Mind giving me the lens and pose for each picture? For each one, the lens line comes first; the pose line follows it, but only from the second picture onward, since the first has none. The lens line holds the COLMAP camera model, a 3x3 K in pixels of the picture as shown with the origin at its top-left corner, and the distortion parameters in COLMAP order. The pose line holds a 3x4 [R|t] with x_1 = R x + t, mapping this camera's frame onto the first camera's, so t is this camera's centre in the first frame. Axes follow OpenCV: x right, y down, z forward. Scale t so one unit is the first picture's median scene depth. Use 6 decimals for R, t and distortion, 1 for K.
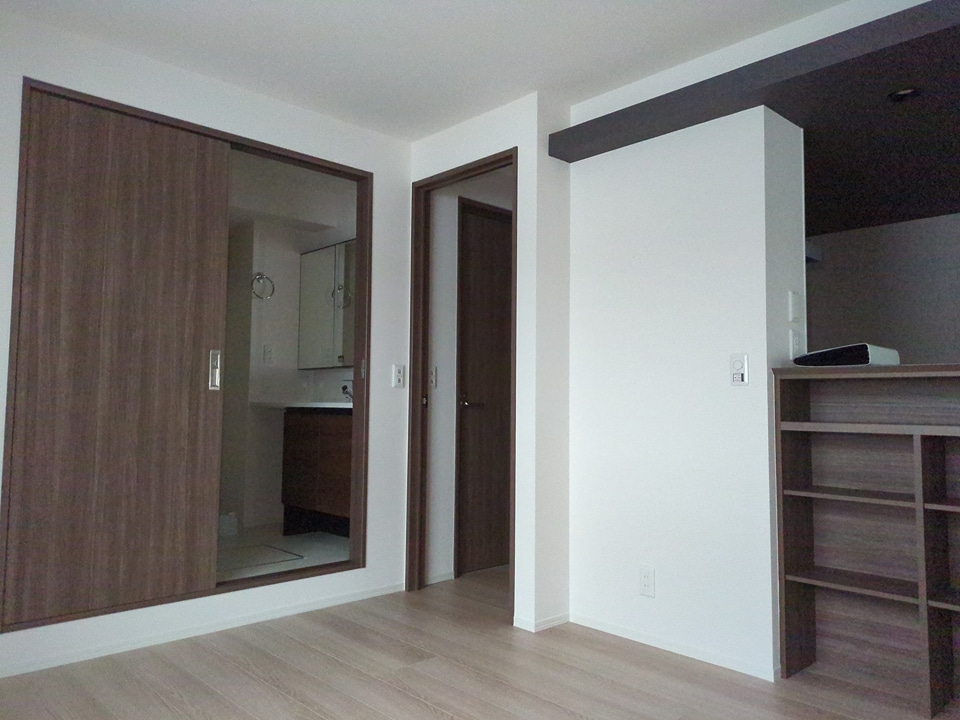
lens RADIAL K [[721.9, 0, 480.0], [0, 721.9, 360.0], [0, 0, 1]] dist [0.015216, -0.000549]
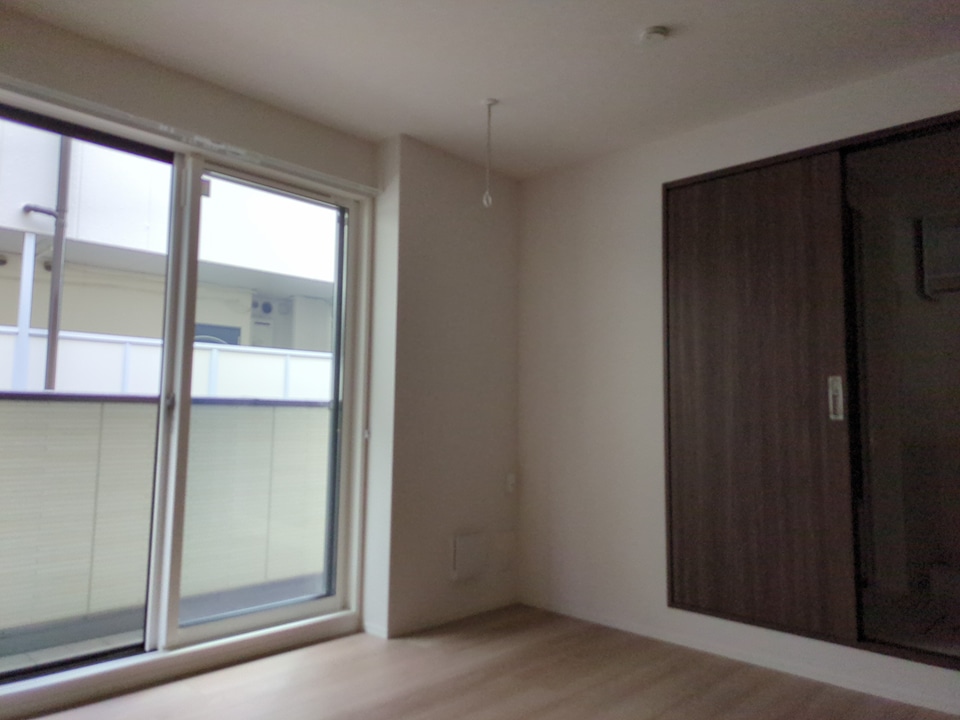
lens RADIAL K [[721.9, 0, 480.0], [0, 721.9, 360.0], [0, 0, 1]] dist [0.015216, -0.000549]
pose [[0.036082, -0.100032, -0.994330, 0.559575], [0.037557, 0.994410, -0.098678, 0.041969], [0.998643, -0.033784, 0.039638, 0.526058]]
